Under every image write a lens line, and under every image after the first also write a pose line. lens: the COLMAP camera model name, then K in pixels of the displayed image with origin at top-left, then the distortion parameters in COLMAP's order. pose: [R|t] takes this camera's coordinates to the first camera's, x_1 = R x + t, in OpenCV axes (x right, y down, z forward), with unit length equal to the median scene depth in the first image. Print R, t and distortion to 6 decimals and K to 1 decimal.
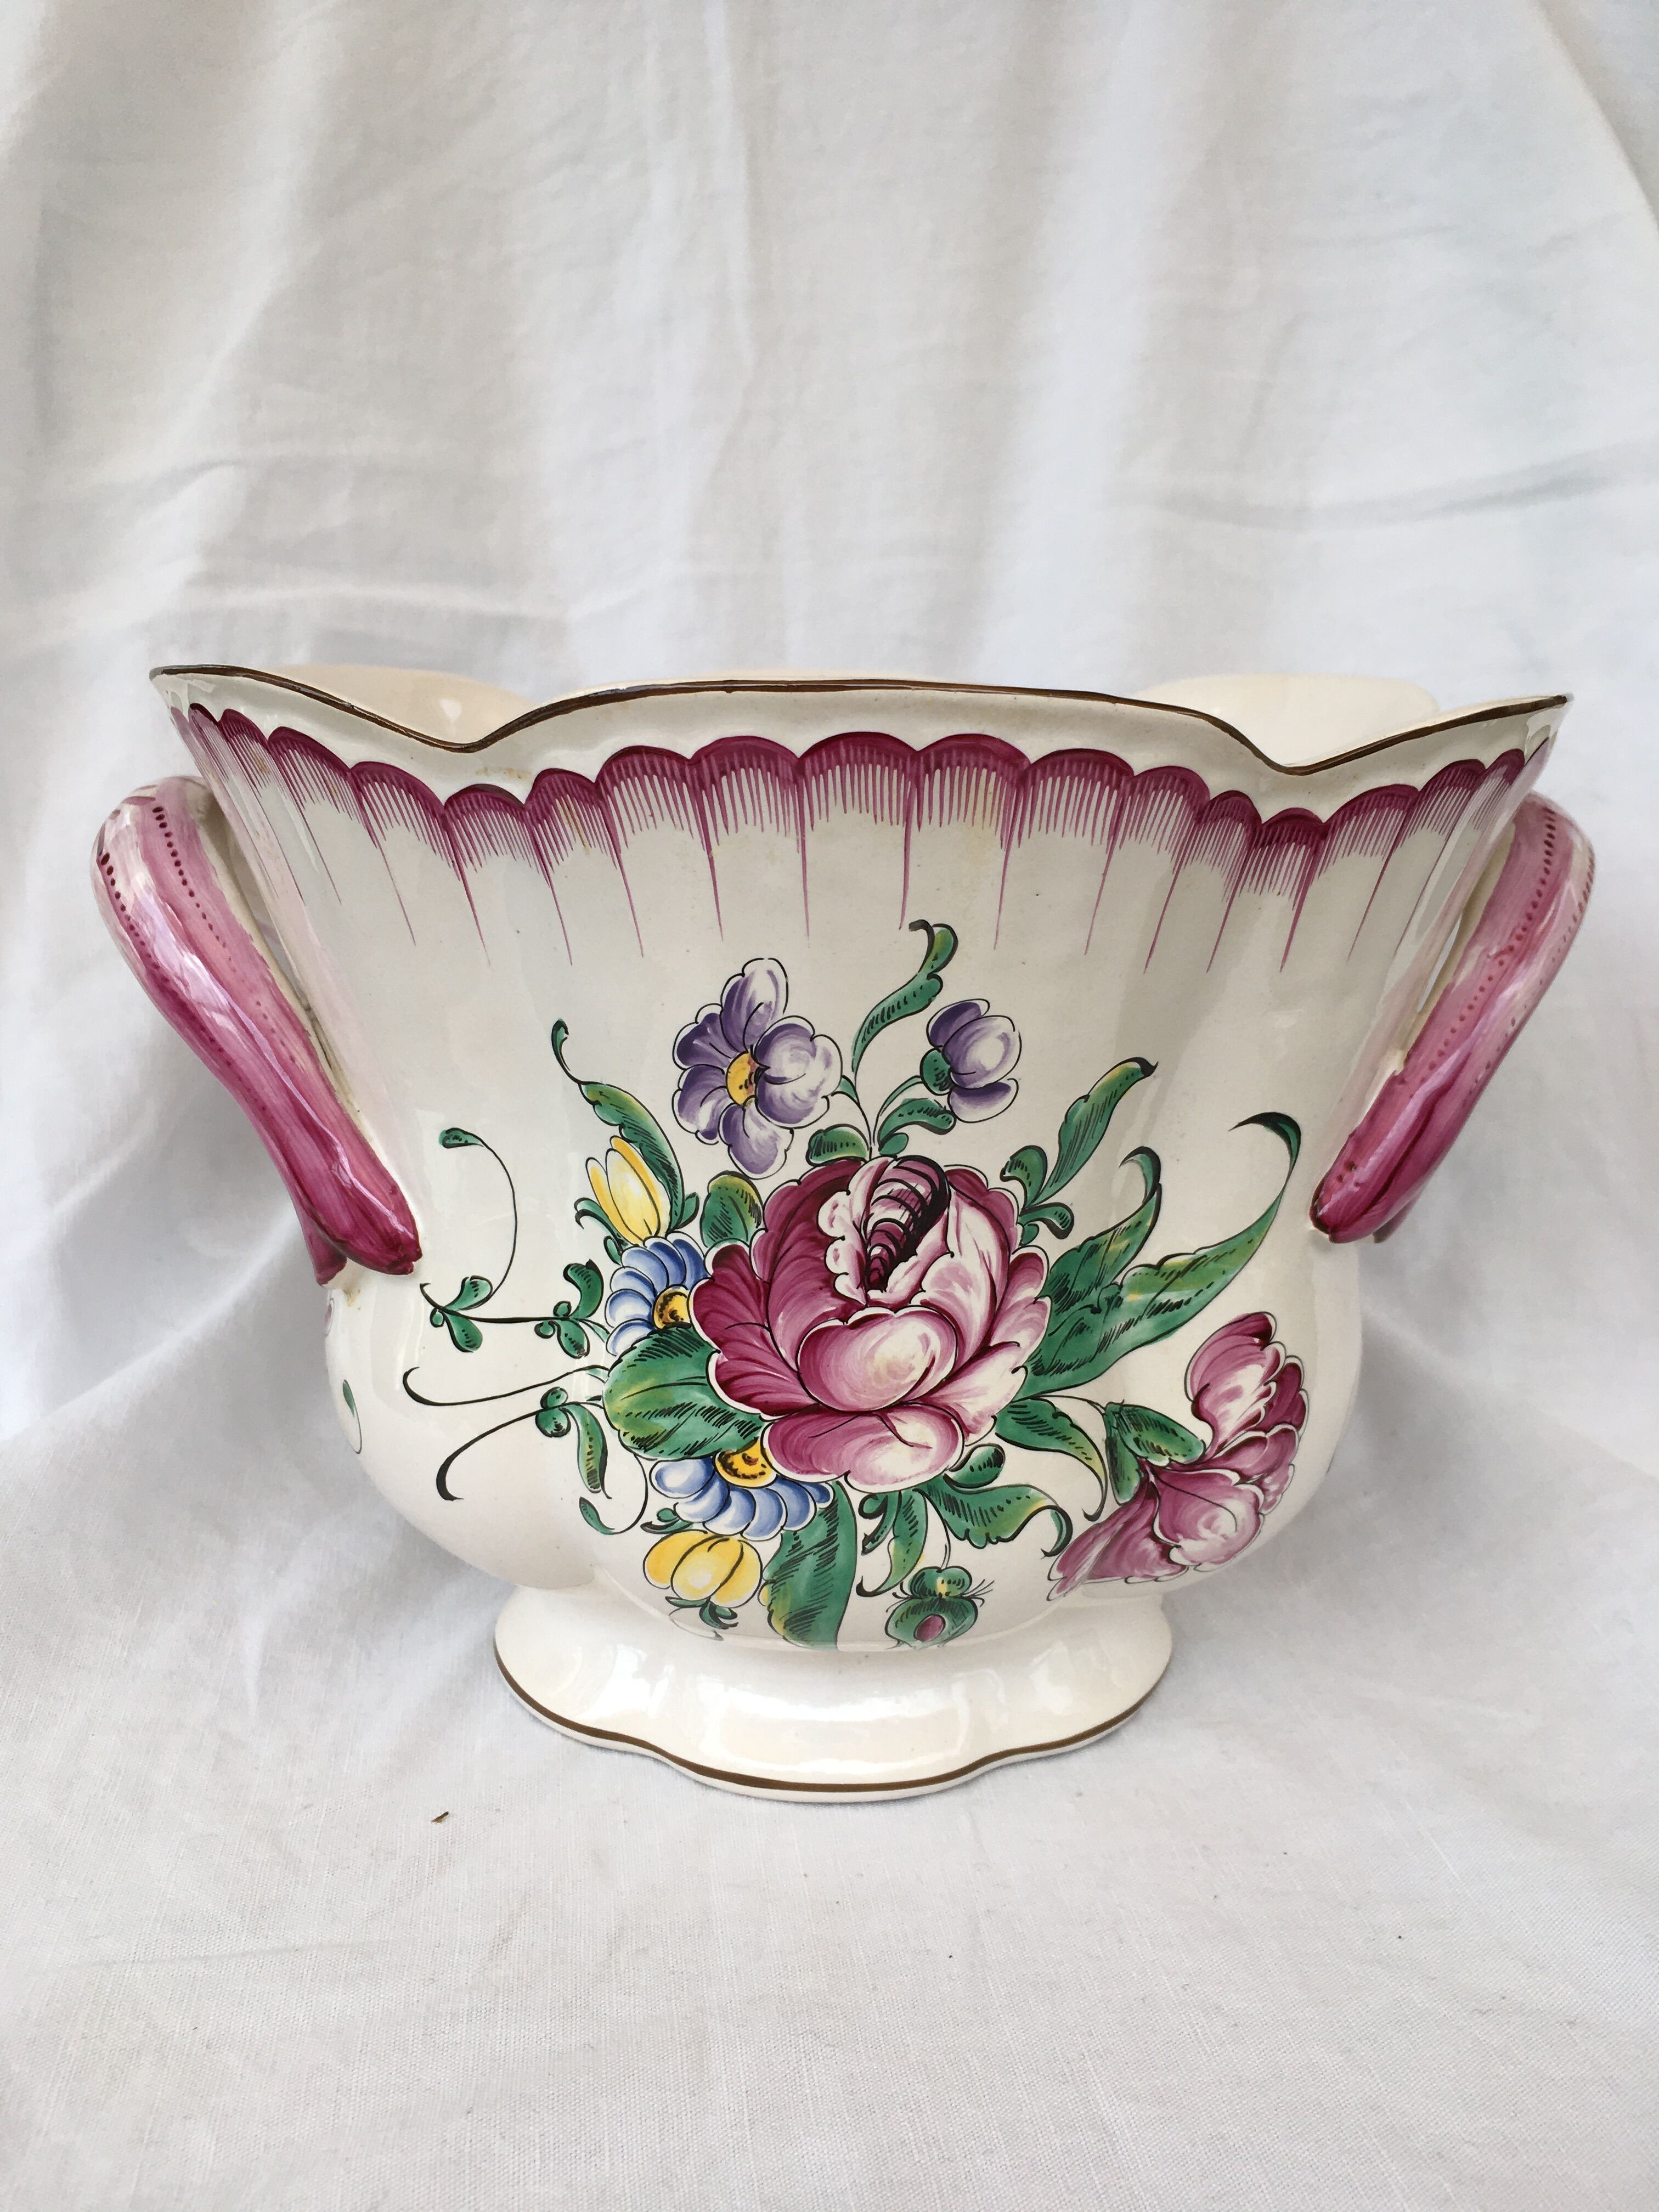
lens RADIAL K [[1971.8, 0, 829.5], [0, 1971.8, 1106.0], [0, 0, 1]] dist [0.044129, -0.125991]
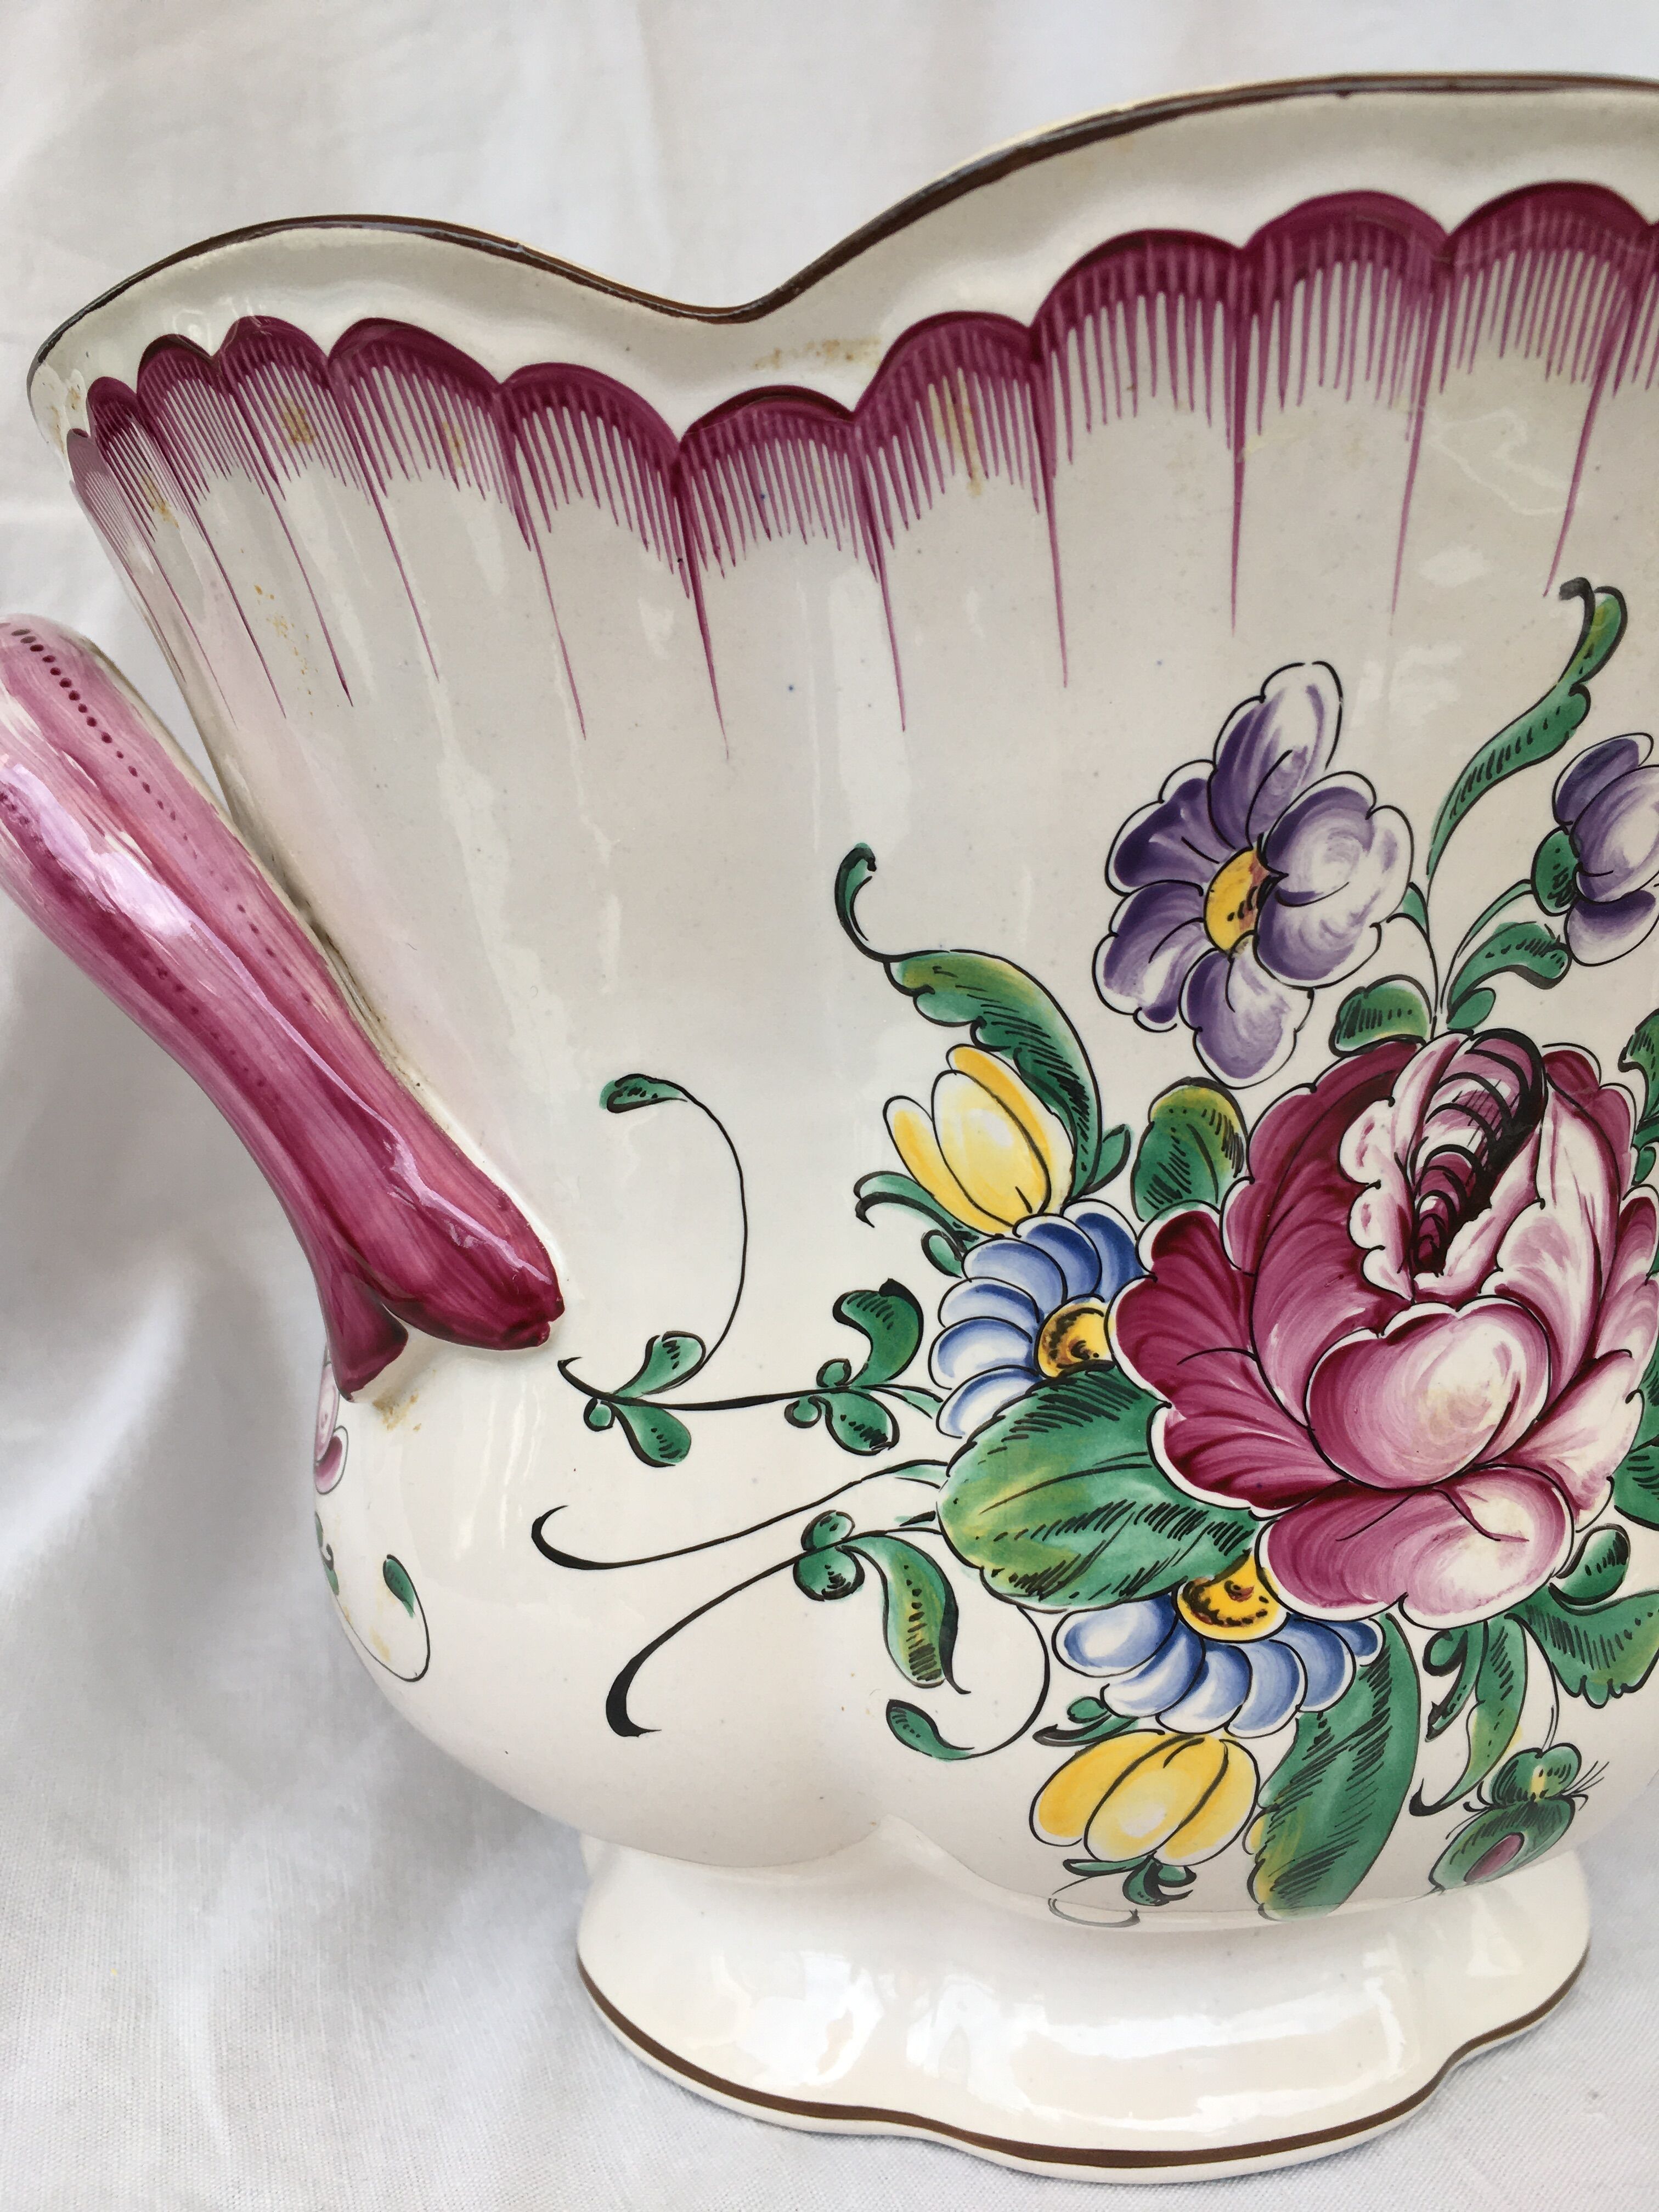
lens RADIAL K [[2057.4, 0, 906.9], [0, 2057.4, 1065.9], [0, 0, 1]] dist [0.059235, -0.131645]
pose [[0.980916, -0.057437, 0.185755, -0.236914], [0.078343, 0.991142, -0.107236, 0.085057], [-0.177950, 0.119742, 0.976727, 0.414925]]
